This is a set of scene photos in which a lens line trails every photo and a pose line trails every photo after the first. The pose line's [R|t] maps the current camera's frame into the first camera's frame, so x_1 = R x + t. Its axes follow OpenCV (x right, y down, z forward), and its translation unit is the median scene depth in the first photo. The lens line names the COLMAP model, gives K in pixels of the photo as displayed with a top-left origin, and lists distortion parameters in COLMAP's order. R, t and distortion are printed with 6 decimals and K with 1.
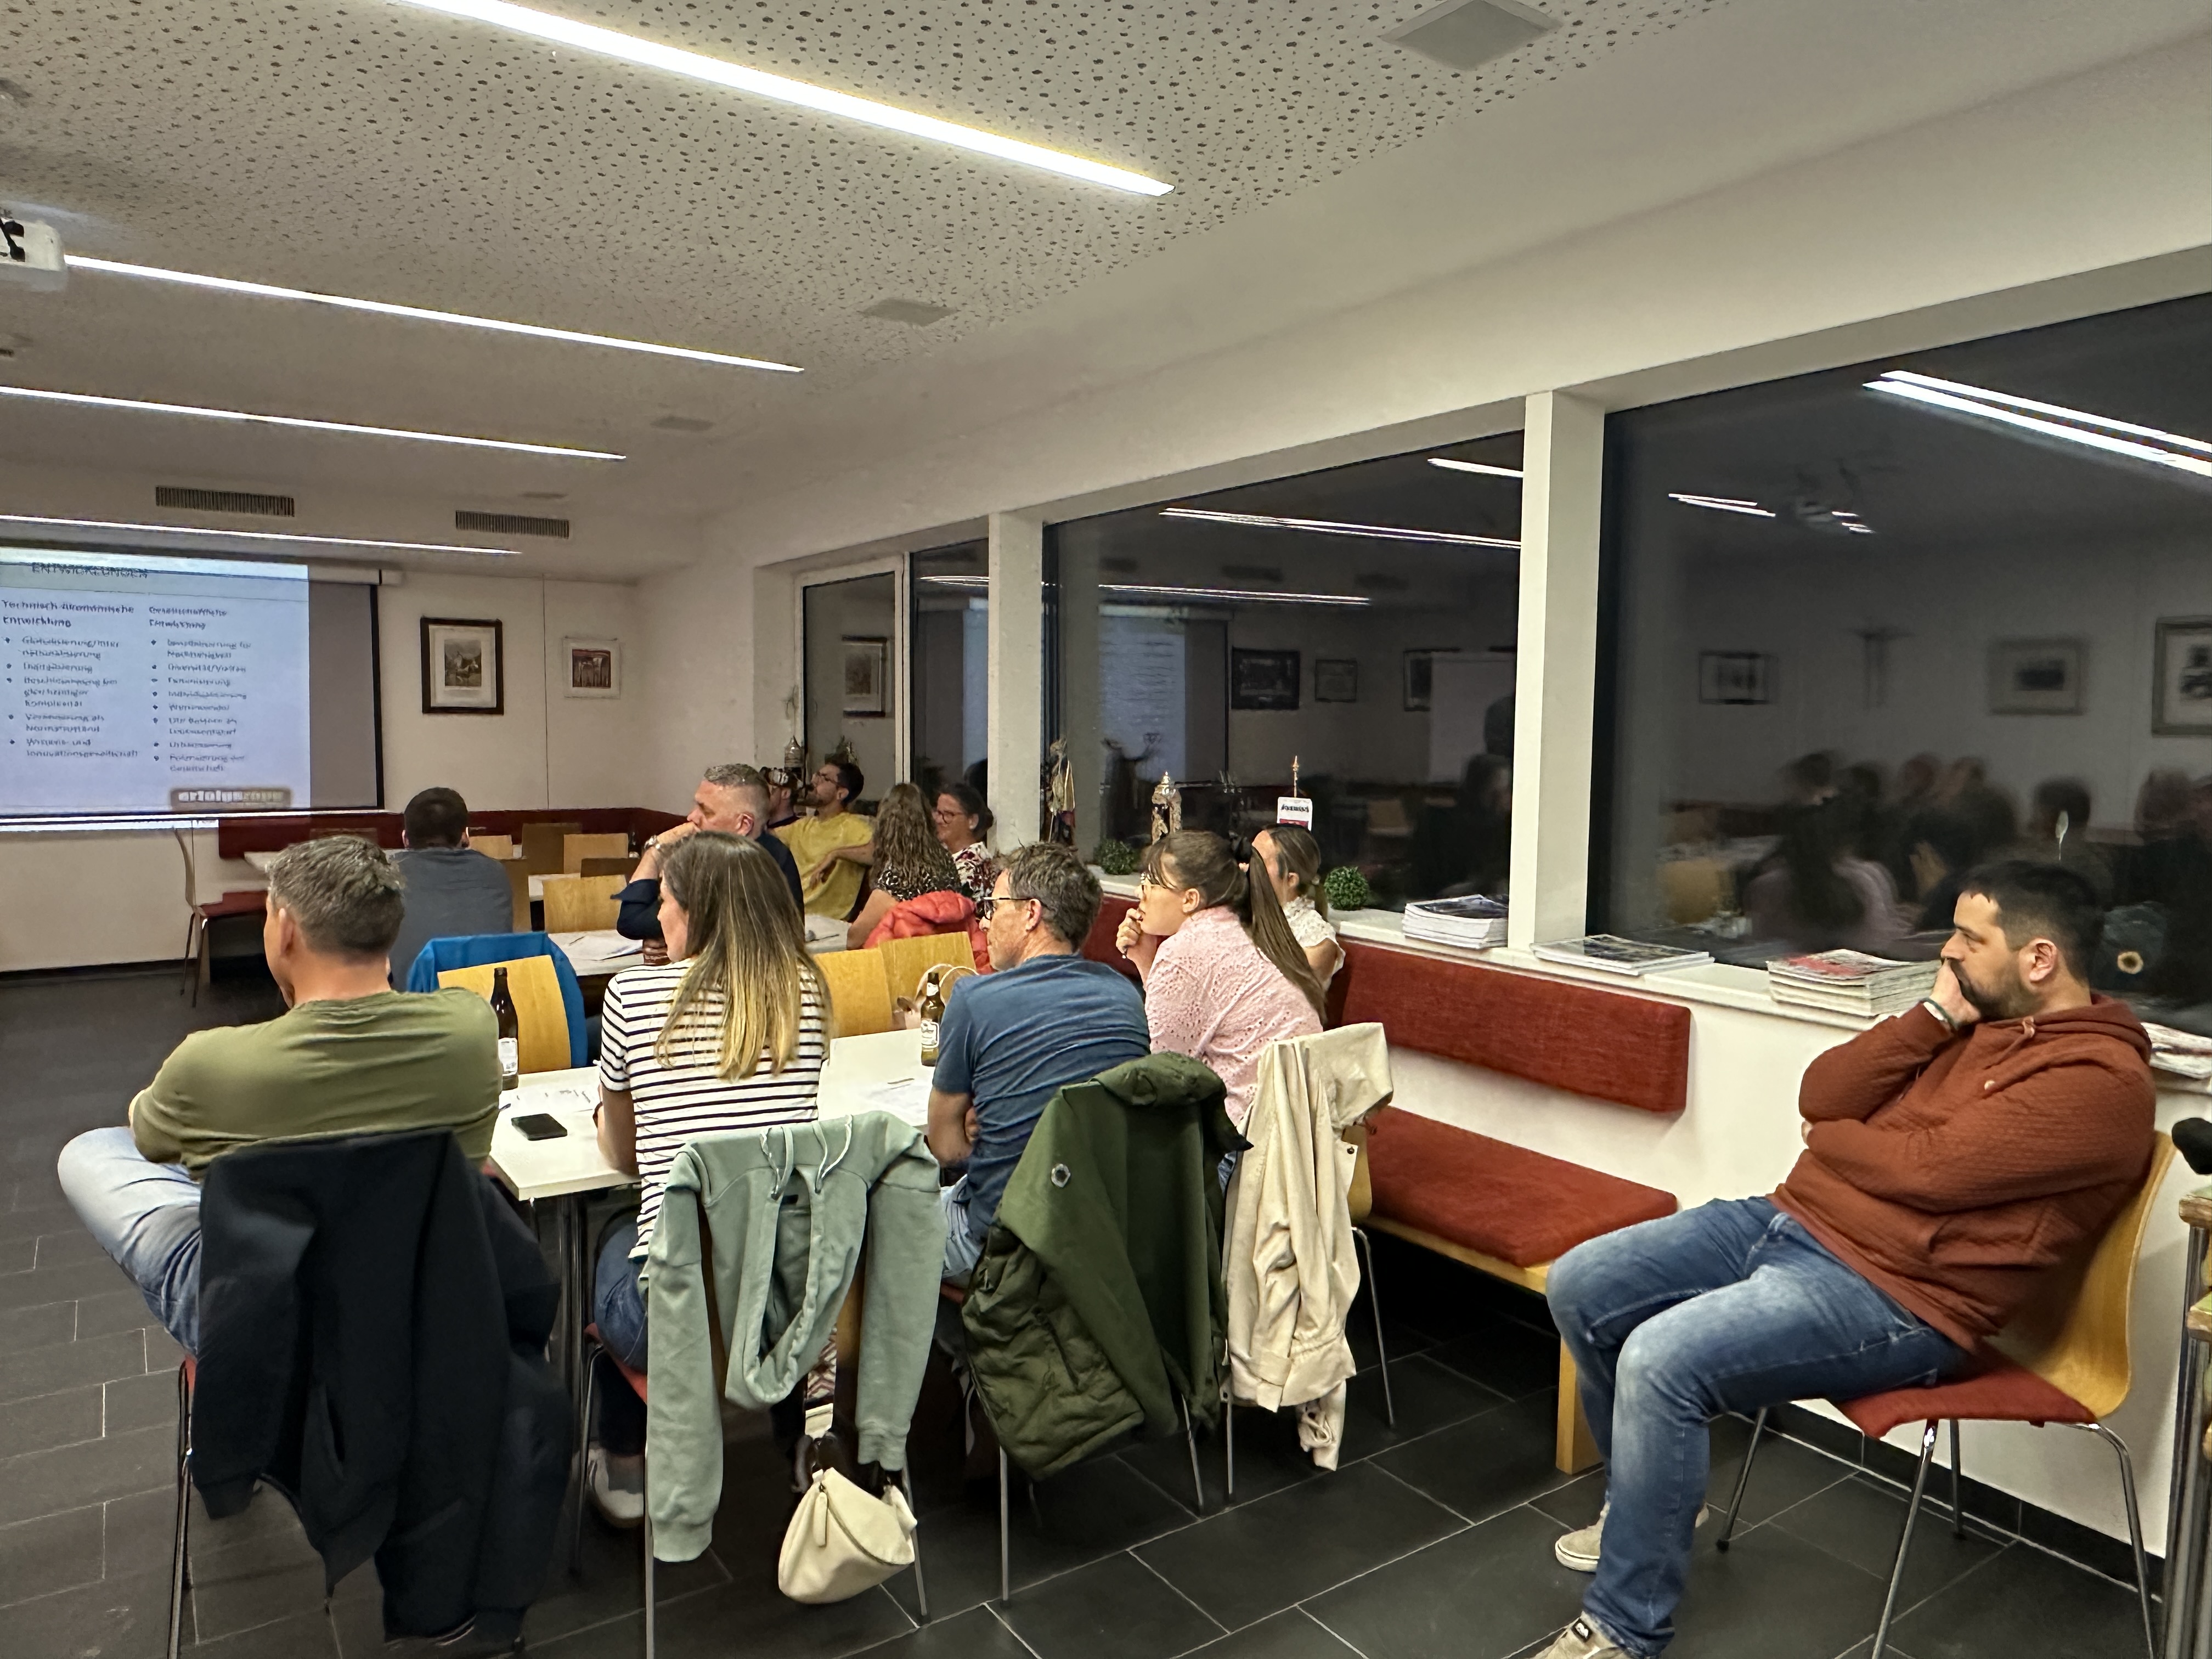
lens RADIAL K [[1465.4, 0, 1106.0], [0, 1465.4, 829.5], [0, 0, 1]] dist [-0.005603, -0.003216]
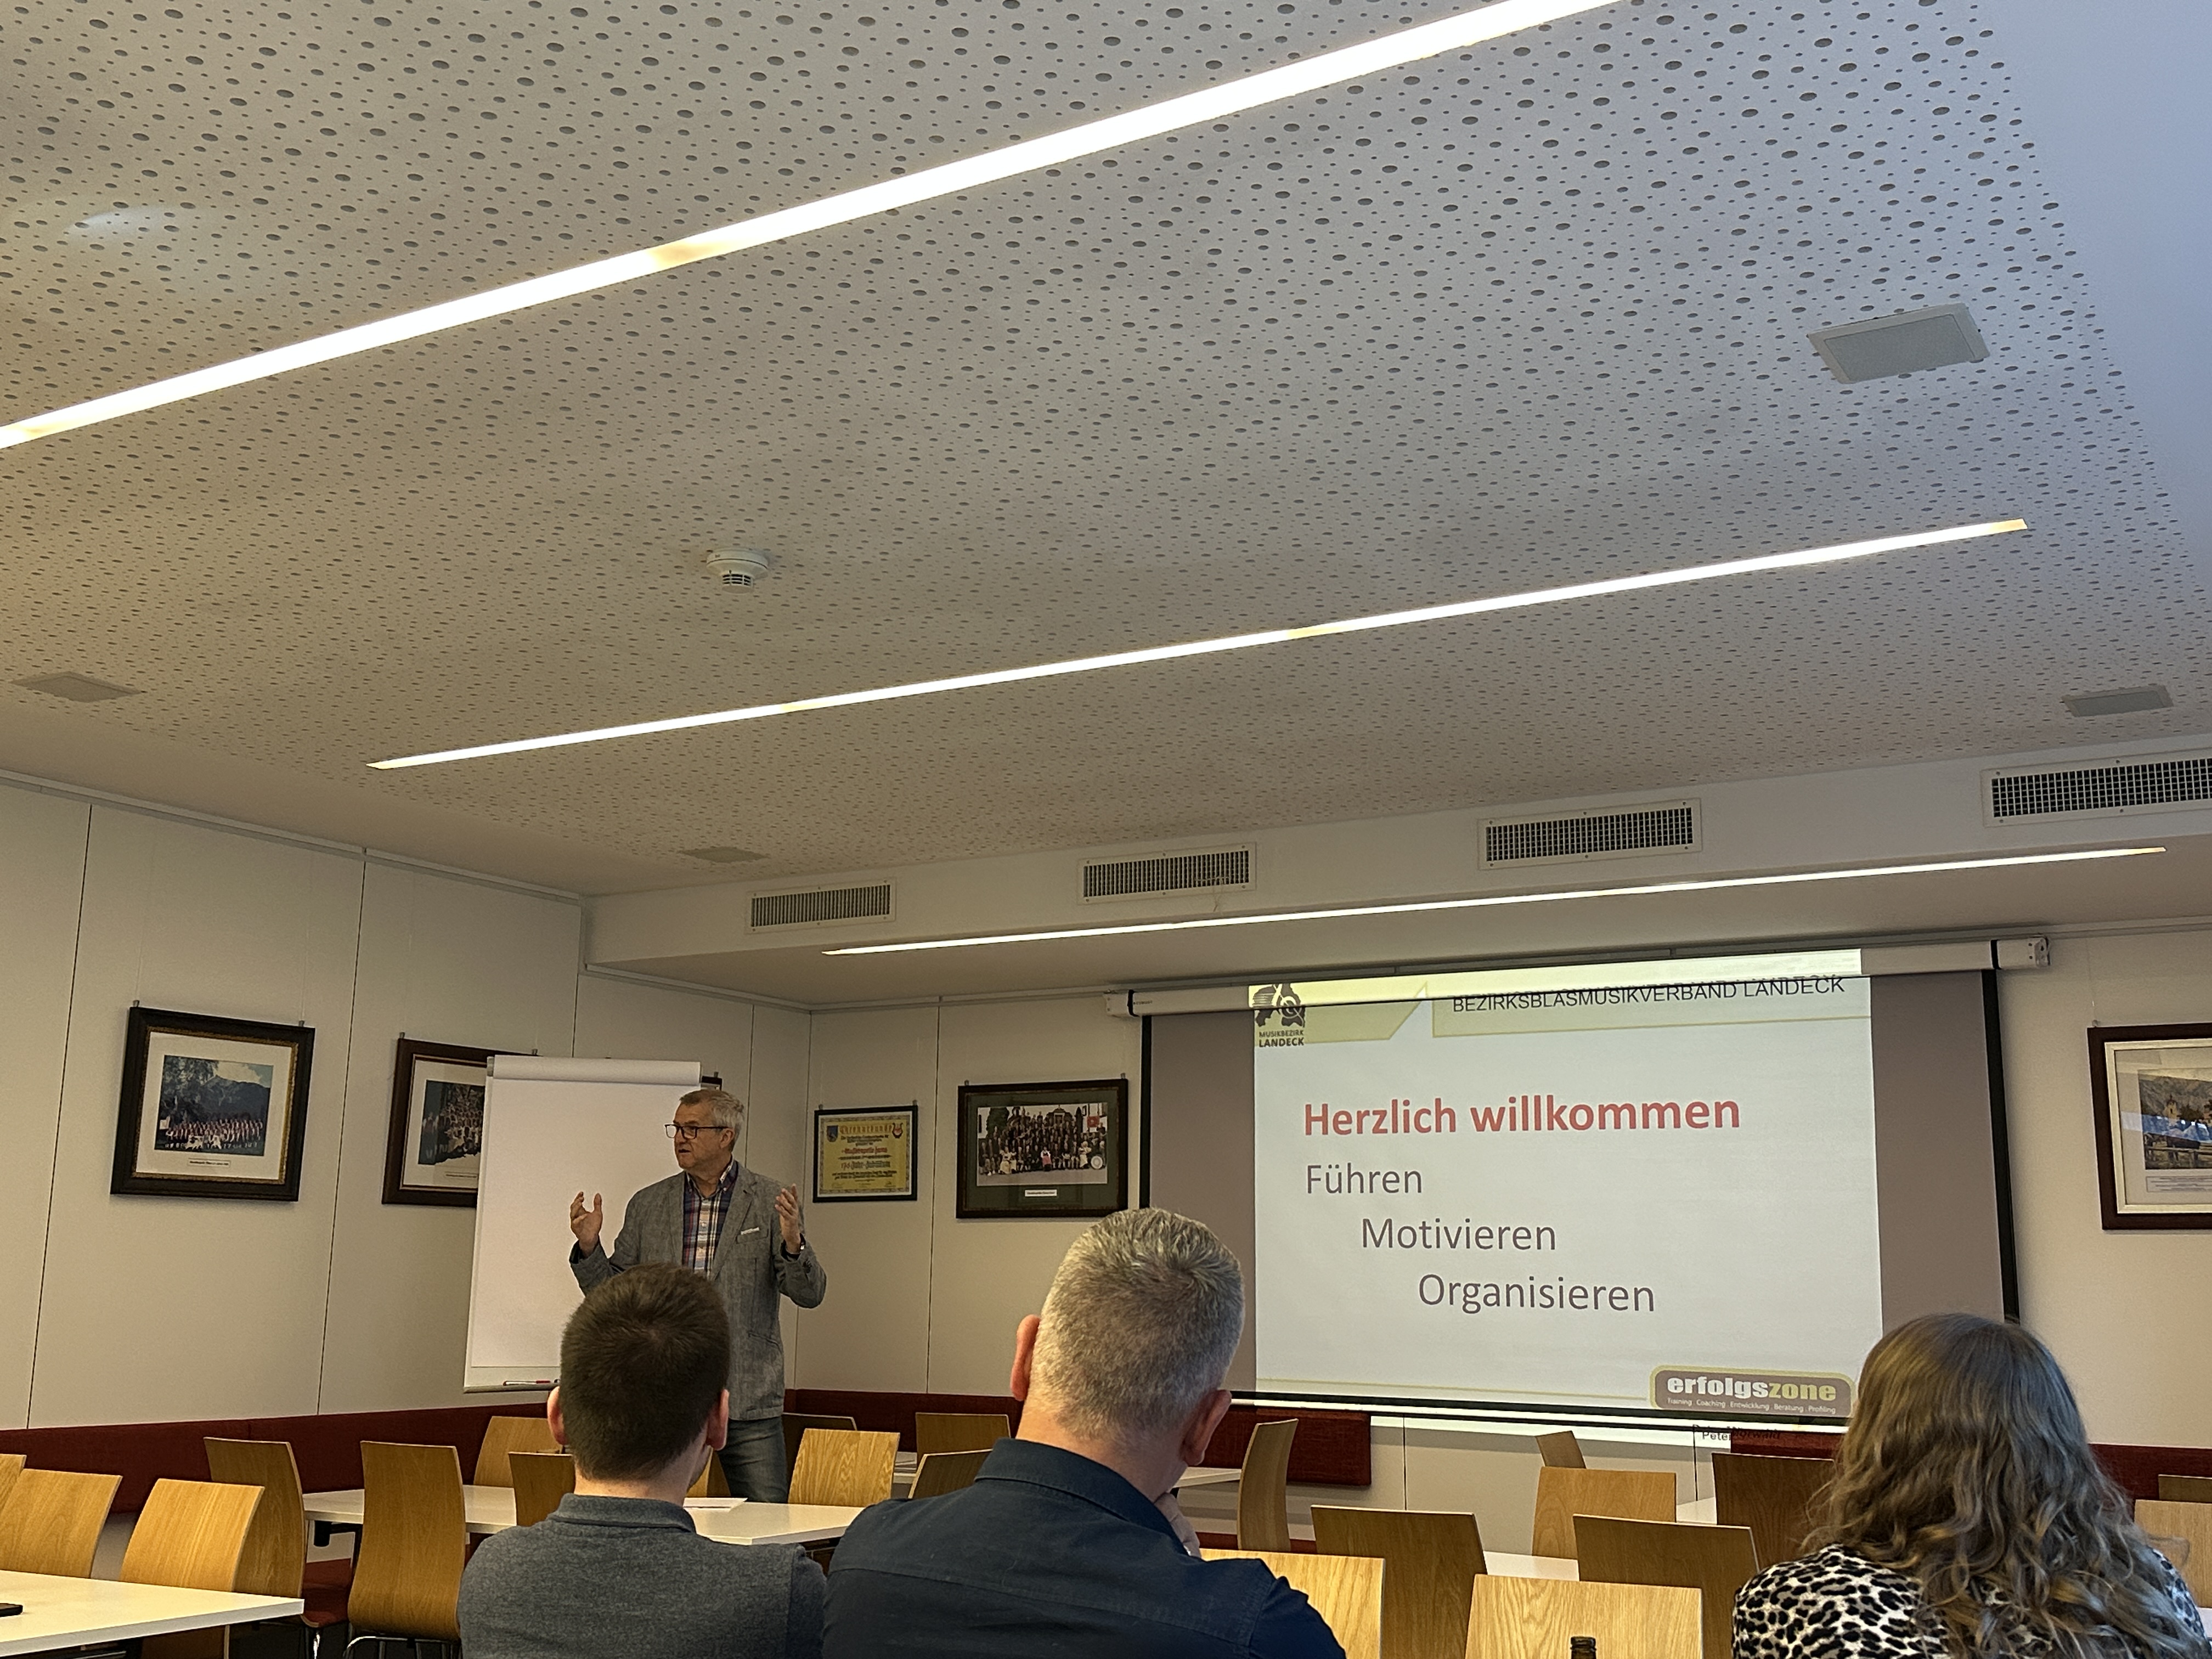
lens RADIAL K [[2260.7, 0, 1119.6], [0, 2260.7, 843.5], [0, 0, 1]] dist [0.187302, -0.384193]
pose [[0.427627, -0.183138, -0.885210, 0.145121], [-0.074533, 0.968785, -0.236434, -0.000463], [0.900878, 0.167082, 0.400628, 0.715001]]
